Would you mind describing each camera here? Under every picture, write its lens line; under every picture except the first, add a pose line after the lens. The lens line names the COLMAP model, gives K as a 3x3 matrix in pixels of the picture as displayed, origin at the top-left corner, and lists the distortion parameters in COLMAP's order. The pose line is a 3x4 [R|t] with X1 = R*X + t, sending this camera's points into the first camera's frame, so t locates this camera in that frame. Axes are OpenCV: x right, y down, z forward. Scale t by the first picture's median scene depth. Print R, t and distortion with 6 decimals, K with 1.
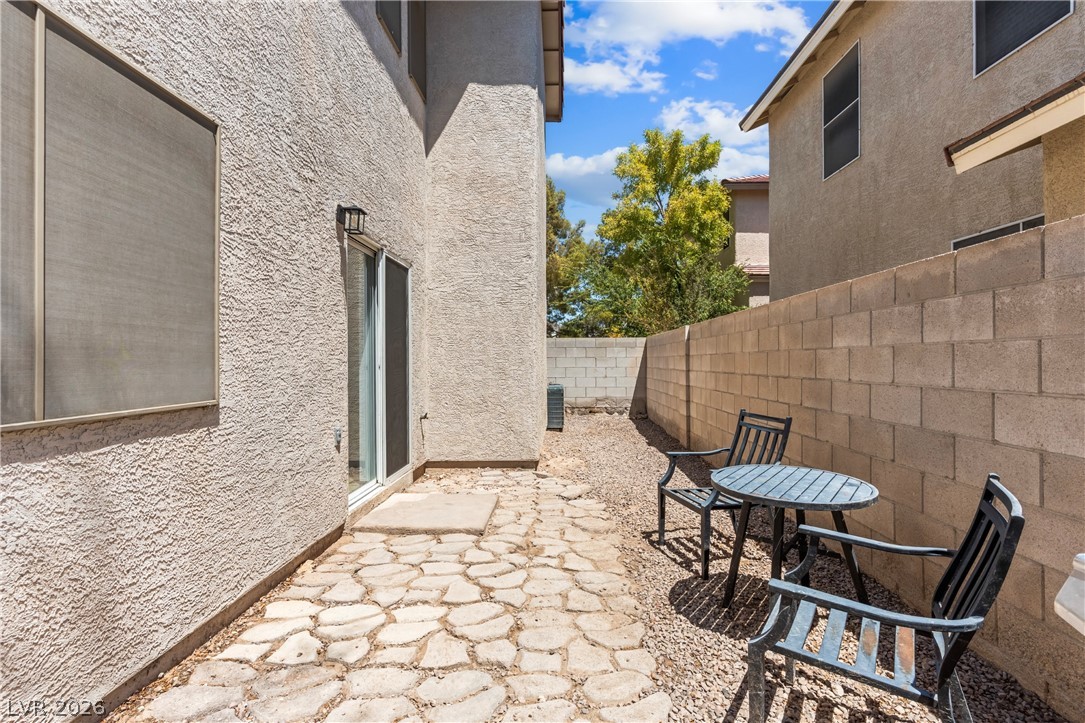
lens RADIAL K [[514.9, 0, 542.5], [0, 514.9, 361.5], [0, 0, 1]] dist [-0.000137, -0.000014]
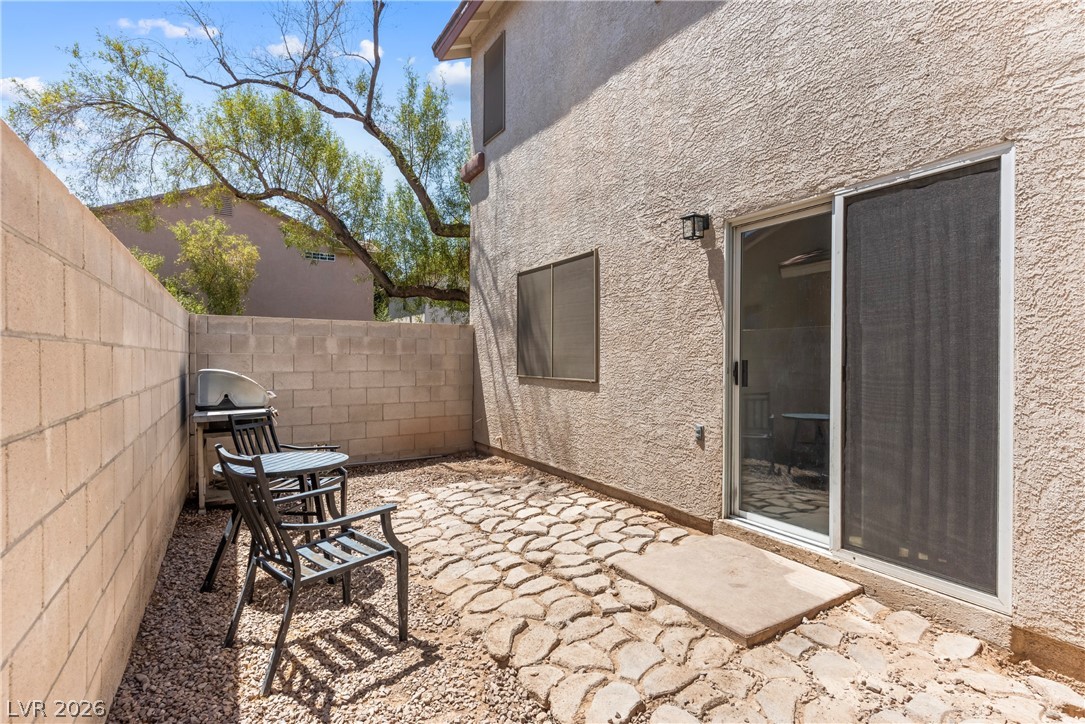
lens RADIAL K [[514.9, 0, 542.5], [0, 514.9, 362.0], [0, 0, 1]] dist [-0.000137, -0.000014]
pose [[-0.835600, 0.003467, -0.549327, 0.694463], [-0.003345, 0.999929, 0.011399, -0.021692], [0.549328, 0.011363, -0.835530, 2.571202]]
